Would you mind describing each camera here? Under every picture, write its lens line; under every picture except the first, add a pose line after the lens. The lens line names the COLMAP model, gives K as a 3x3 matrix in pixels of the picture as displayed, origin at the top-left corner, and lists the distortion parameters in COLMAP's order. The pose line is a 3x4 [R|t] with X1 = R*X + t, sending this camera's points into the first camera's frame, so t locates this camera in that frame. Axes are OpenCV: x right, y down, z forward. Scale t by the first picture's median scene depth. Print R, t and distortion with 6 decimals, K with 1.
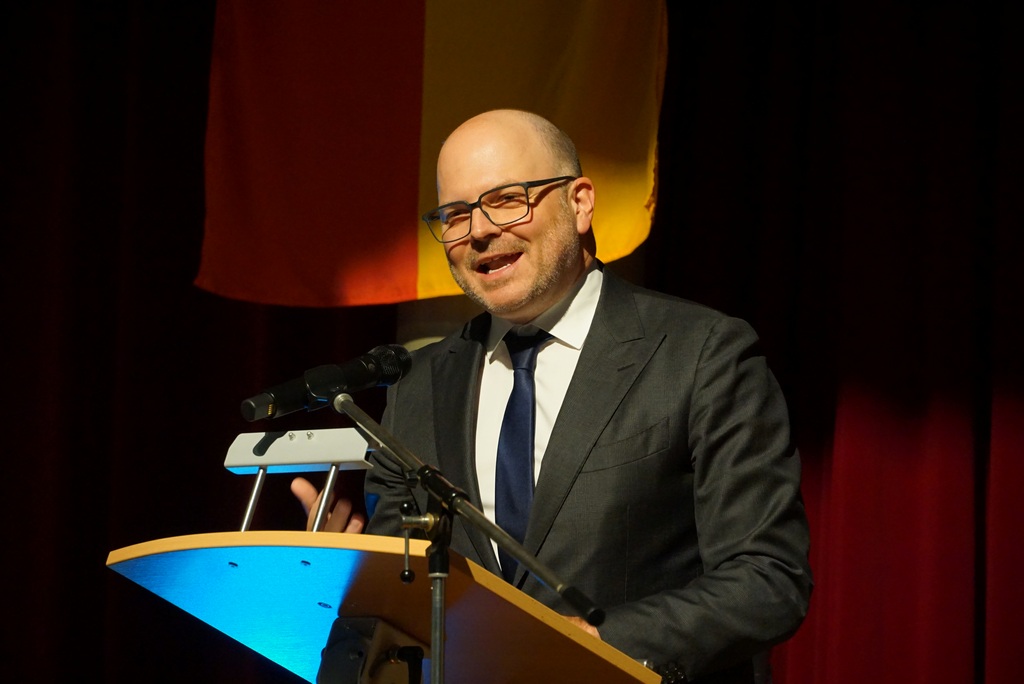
lens RADIAL K [[4897.0, 0, 509.7], [0, 4897.0, 342.7], [0, 0, 1]] dist [0.221161, 0.000000]
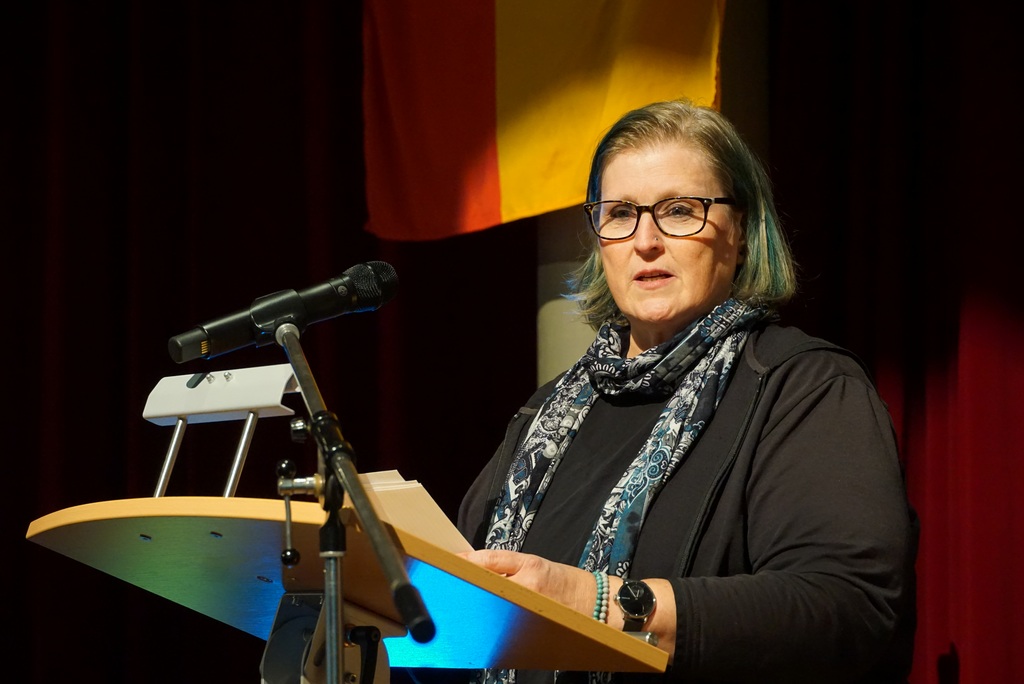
lens RADIAL K [[3127.7, 0, 513.1], [0, 3127.7, 342.1], [0, 0, 1]] dist [-0.065193, 0.000000]
pose [[0.992837, -0.046066, -0.110242, 0.064949], [0.047737, 0.998781, 0.012568, 0.008798], [0.109528, -0.017741, 0.993825, 0.483095]]
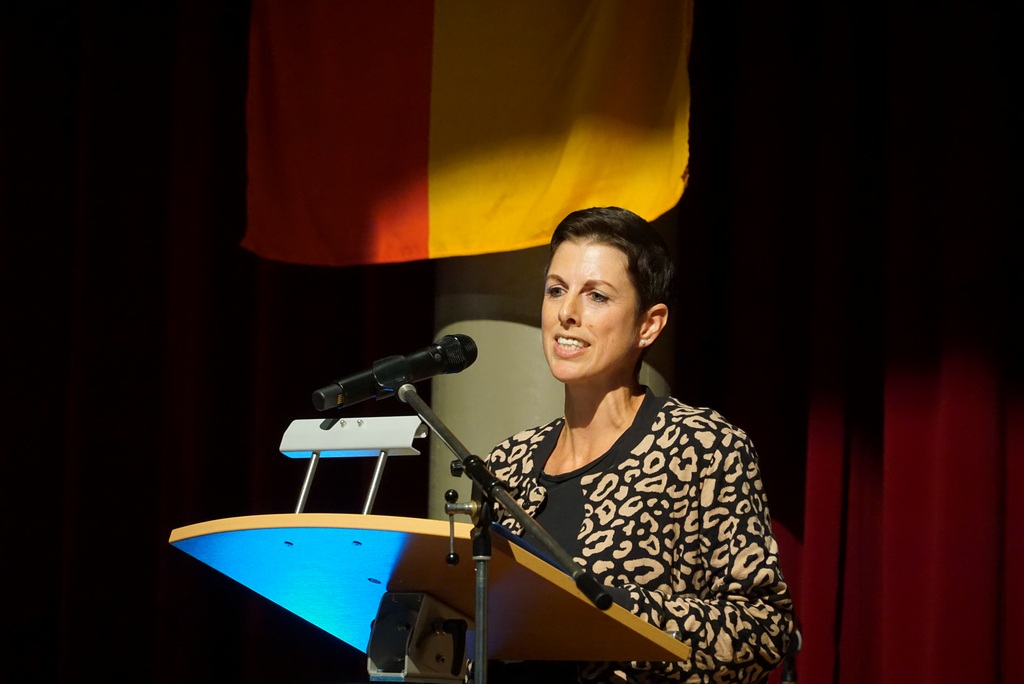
lens RADIAL K [[5514.0, 0, 512.0], [0, 5514.0, 342.0], [0, 0, 1]] dist [-0.221456, 0.000000]
pose [[0.999978, -0.002458, -0.006204, -0.000238], [0.002607, 0.999706, 0.024097, -0.027473], [0.006143, -0.024112, 0.999690, -0.198947]]
